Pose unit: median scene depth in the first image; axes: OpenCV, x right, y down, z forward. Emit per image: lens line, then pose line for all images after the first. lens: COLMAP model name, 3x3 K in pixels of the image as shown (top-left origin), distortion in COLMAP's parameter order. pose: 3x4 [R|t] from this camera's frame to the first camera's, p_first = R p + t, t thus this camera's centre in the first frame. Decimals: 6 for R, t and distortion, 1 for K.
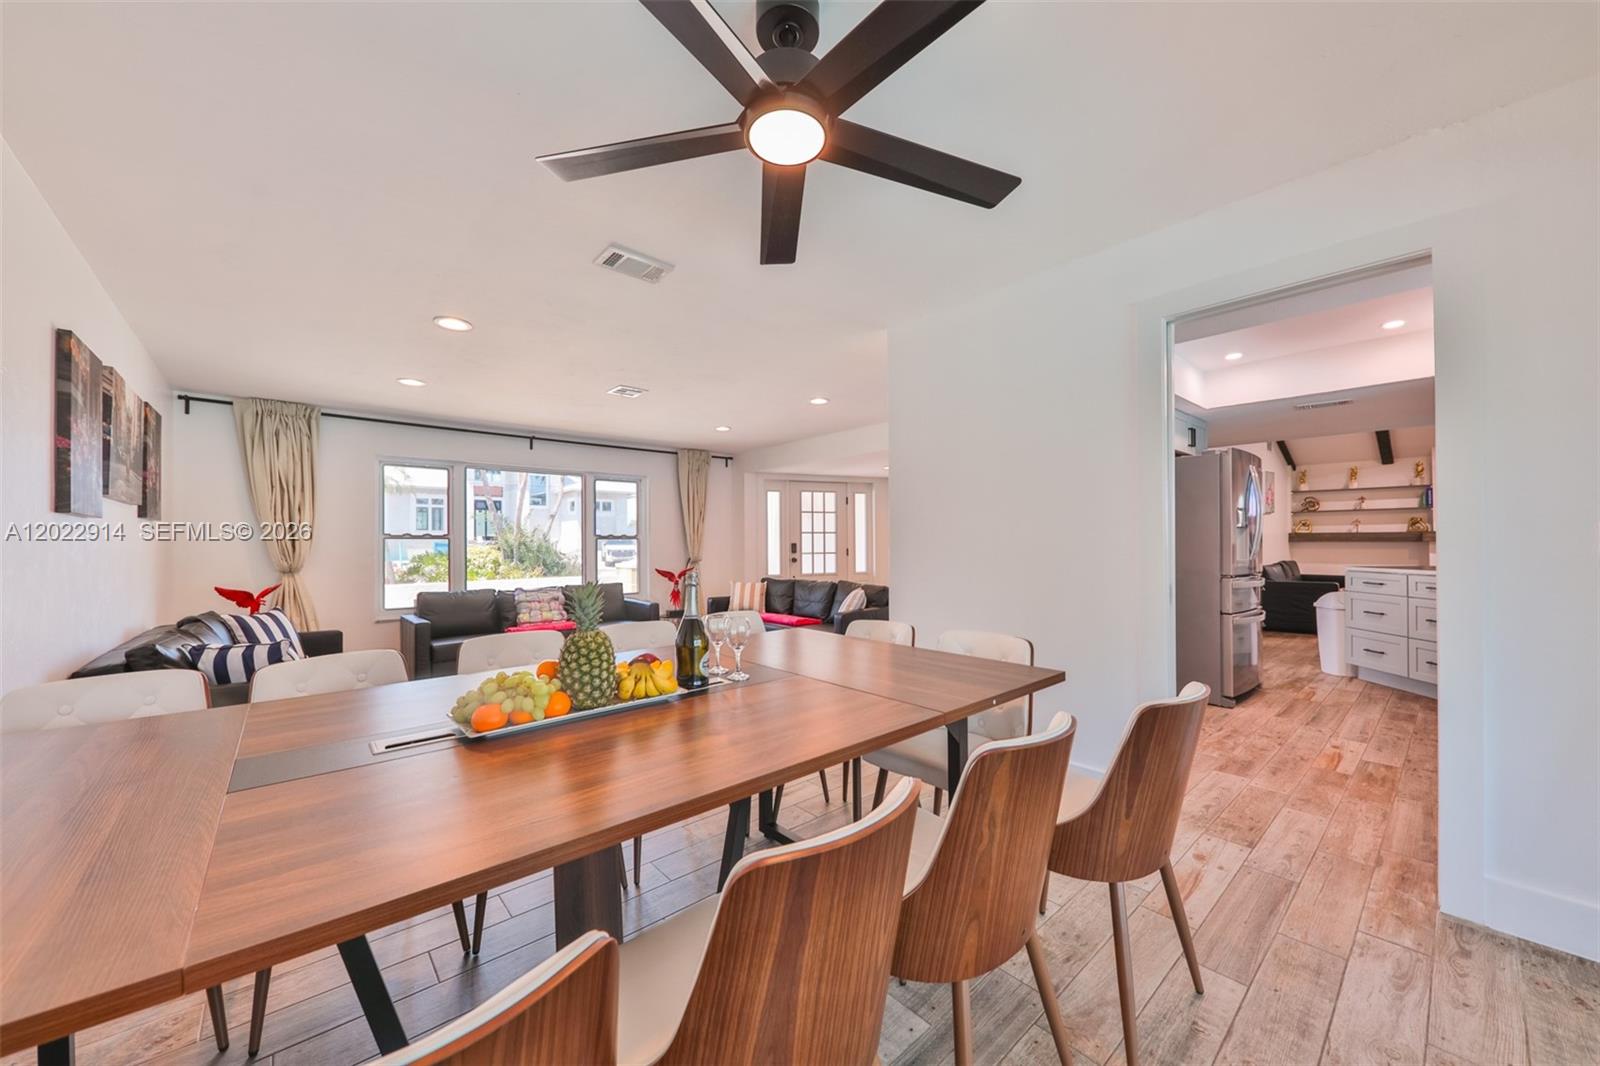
lens RADIAL K [[583.1, 0, 798.3], [0, 583.1, 538.8], [0, 0, 1]] dist [0.010828, -0.006788]
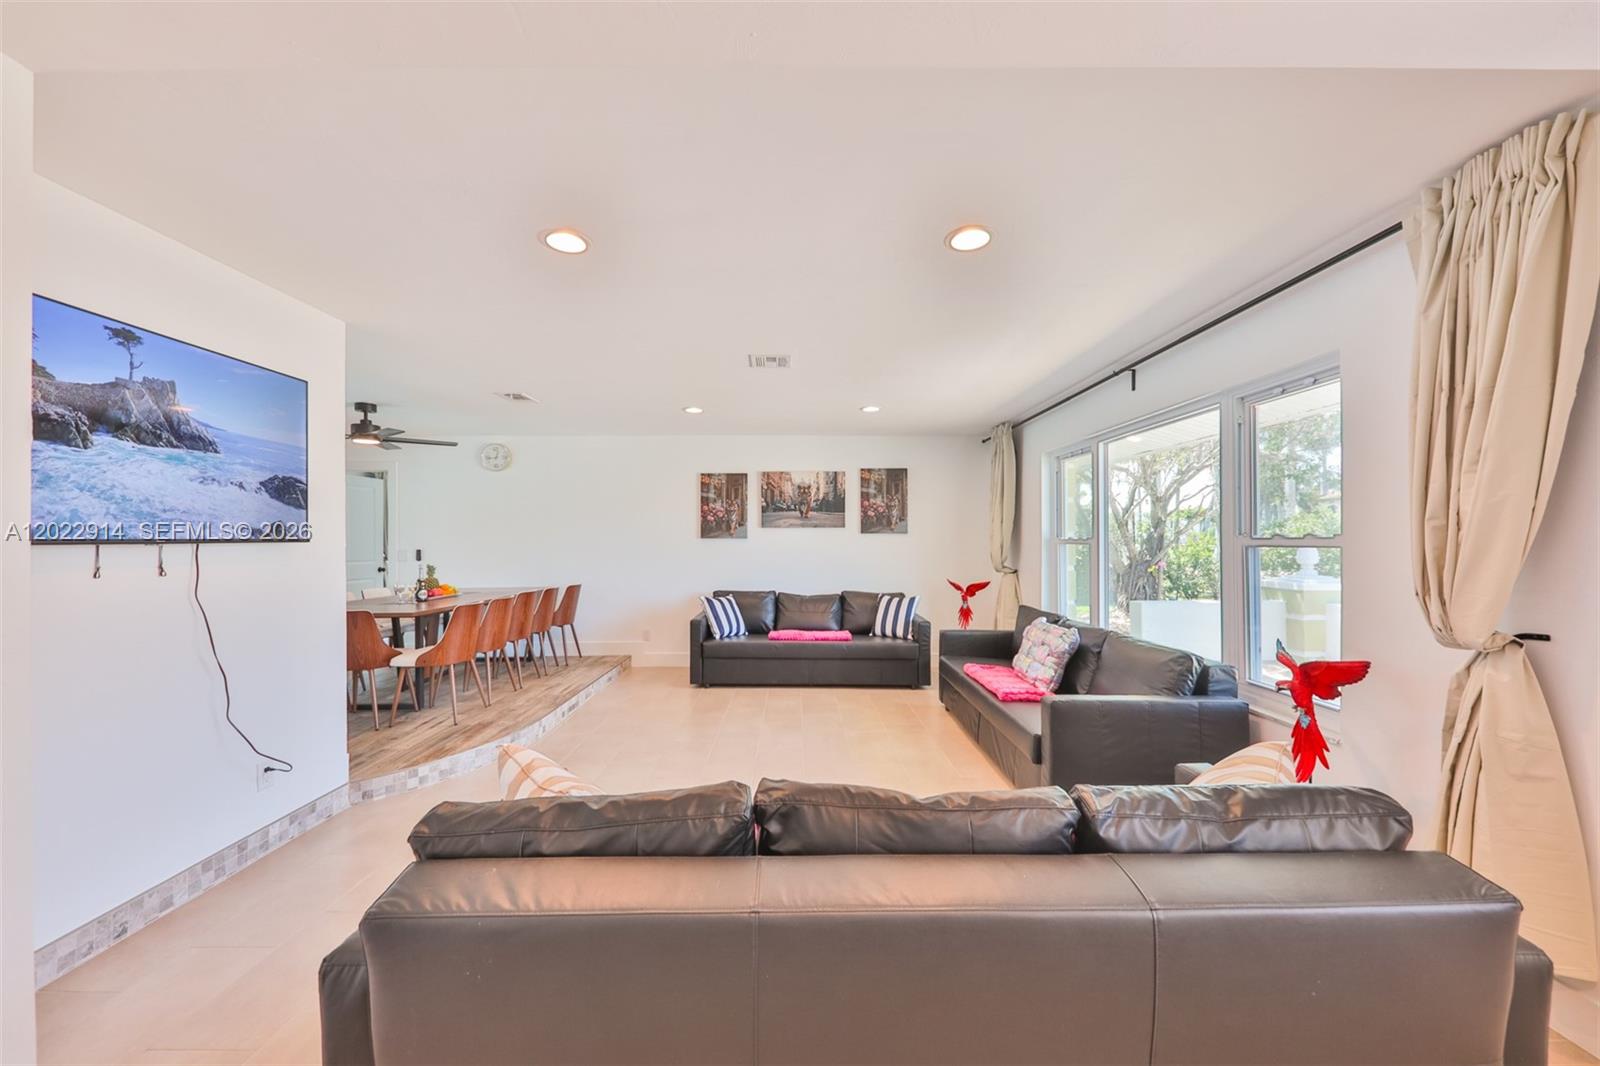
lens RADIAL K [[583.1, 0, 797.2], [0, 583.1, 538.5], [0, 0, 1]] dist [0.010828, -0.006788]
pose [[-0.656157, 0.006770, -0.754594, 0.186687], [0.015859, 0.999863, -0.004820, -0.008167], [0.754458, -0.015130, -0.656174, 1.054728]]
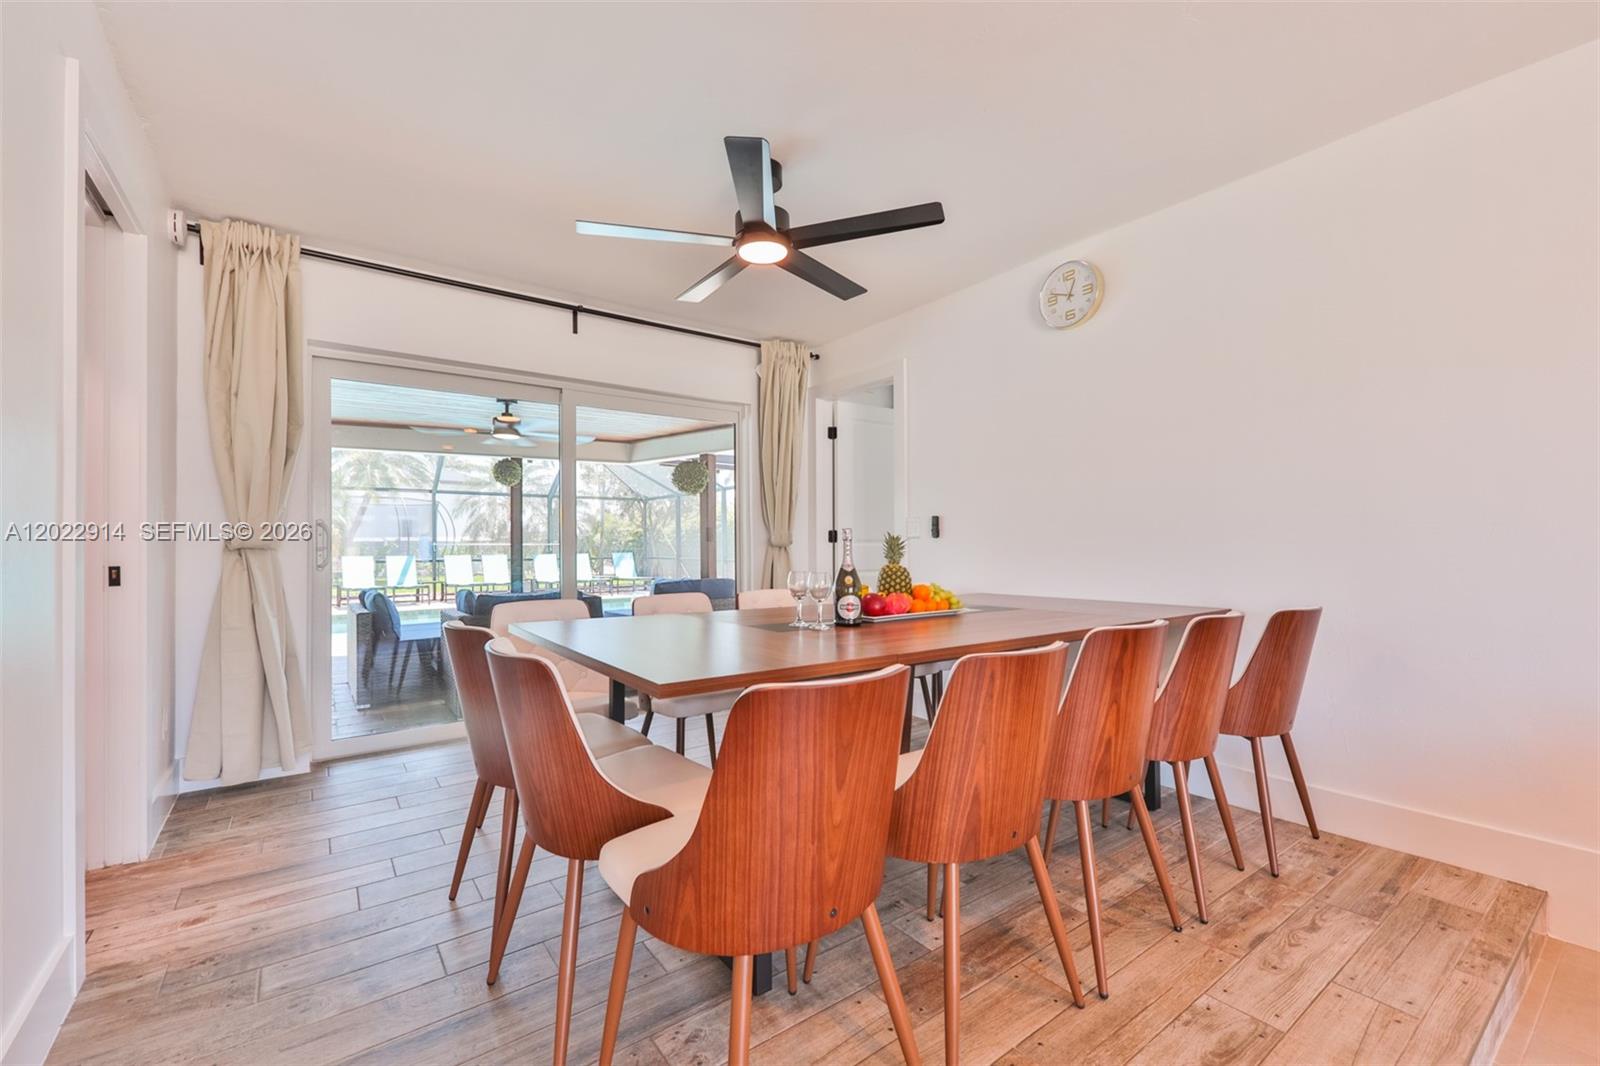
lens RADIAL K [[661.5, 0, 796.5], [0, 661.5, 539.3], [0, 0, 1]] dist [-0.000899, 0.000059]
pose [[-0.996088, 0.012444, 0.087489, -0.053155], [0.011037, 0.999802, -0.016540, 0.022731], [-0.087677, -0.015509, -0.996028, 0.548649]]
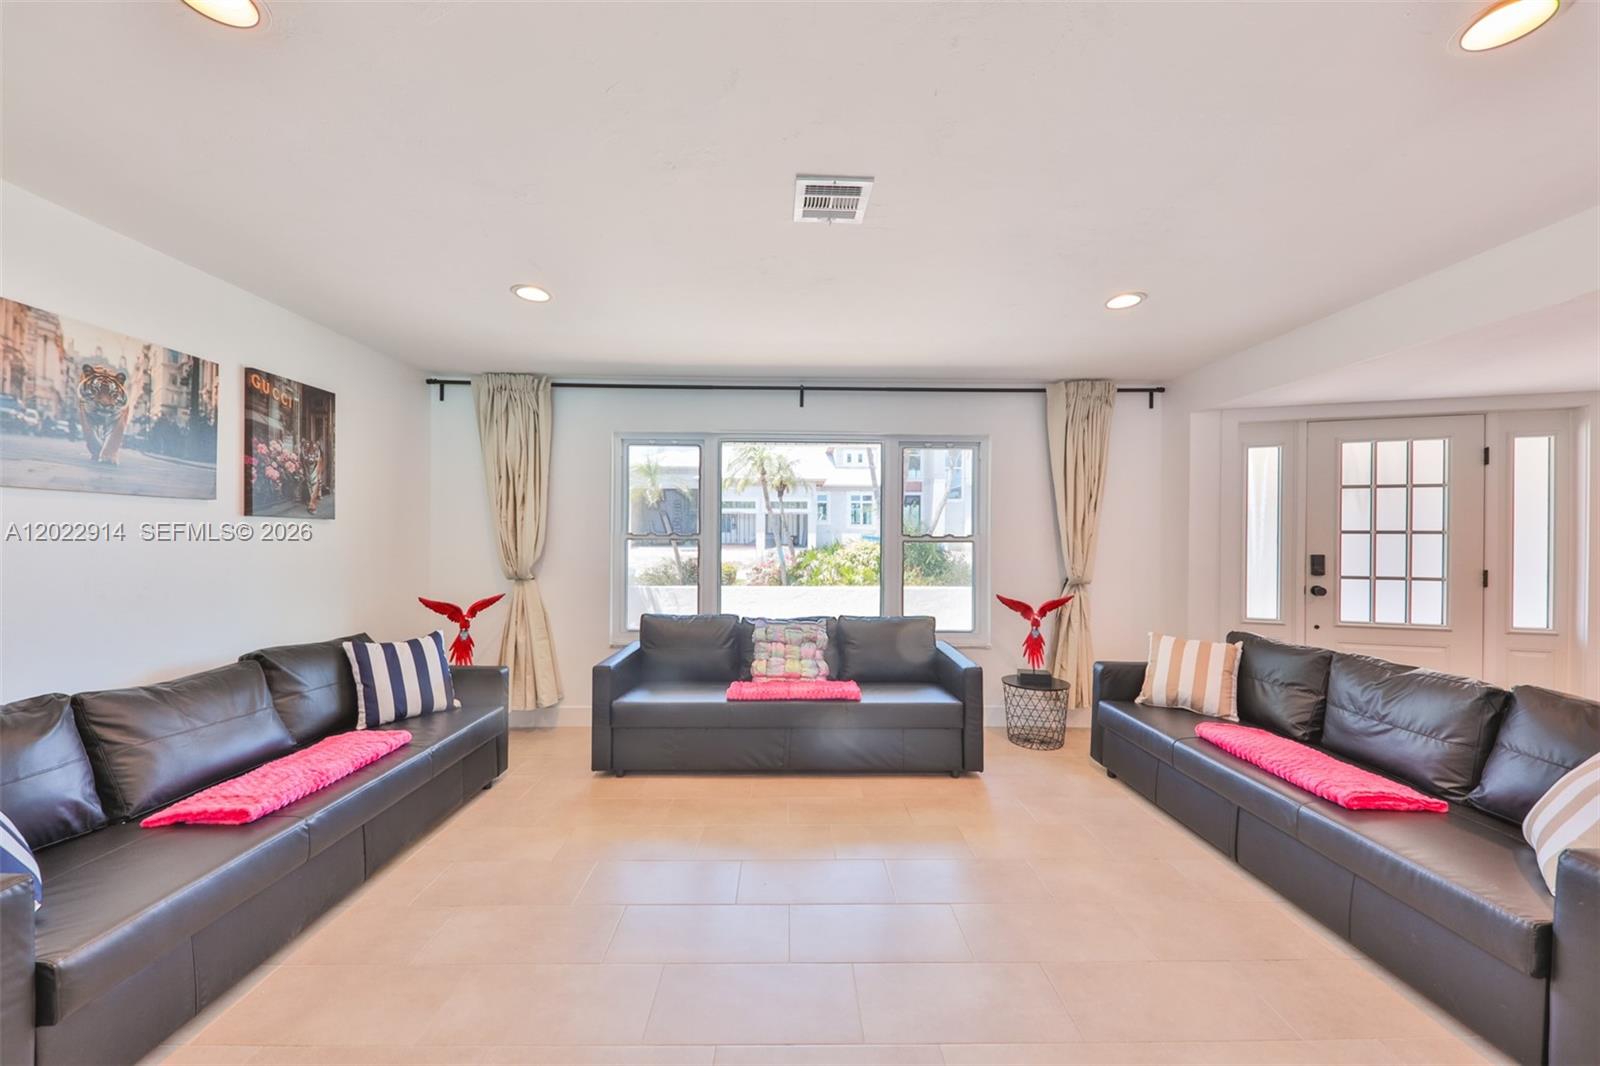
lens RADIAL K [[583.1, 0, 795.7], [0, 583.1, 538.5], [0, 0, 1]] dist [0.010828, -0.006788]
pose [[0.762329, 0.014047, -0.647038, -0.027453], [-0.005956, 0.999874, 0.014690, -0.011548], [0.647163, -0.007344, 0.762316, 0.455766]]
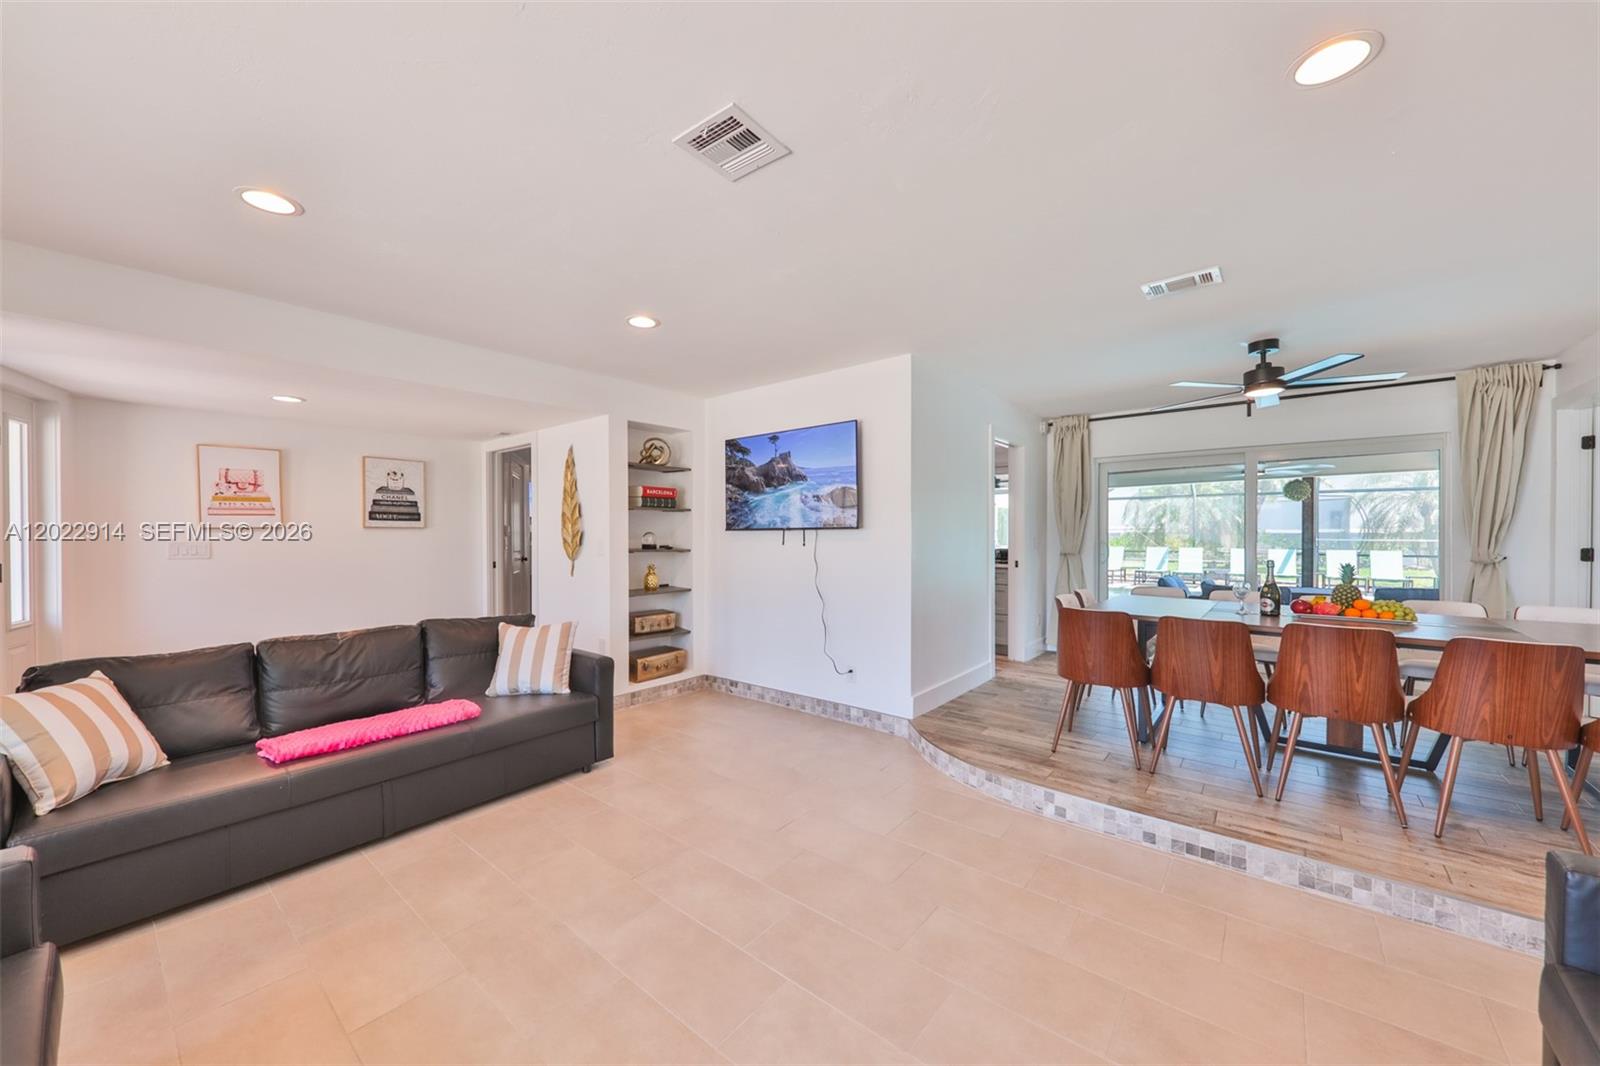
lens RADIAL K [[583.1, 0, 798.2], [0, 583.1, 540.5], [0, 0, 1]] dist [0.010828, -0.006788]
pose [[-0.164248, -0.004919, 0.986407, -0.457165], [-0.005335, 0.999977, 0.004099, -0.003290], [-0.986405, -0.004589, -0.164270, 0.699954]]
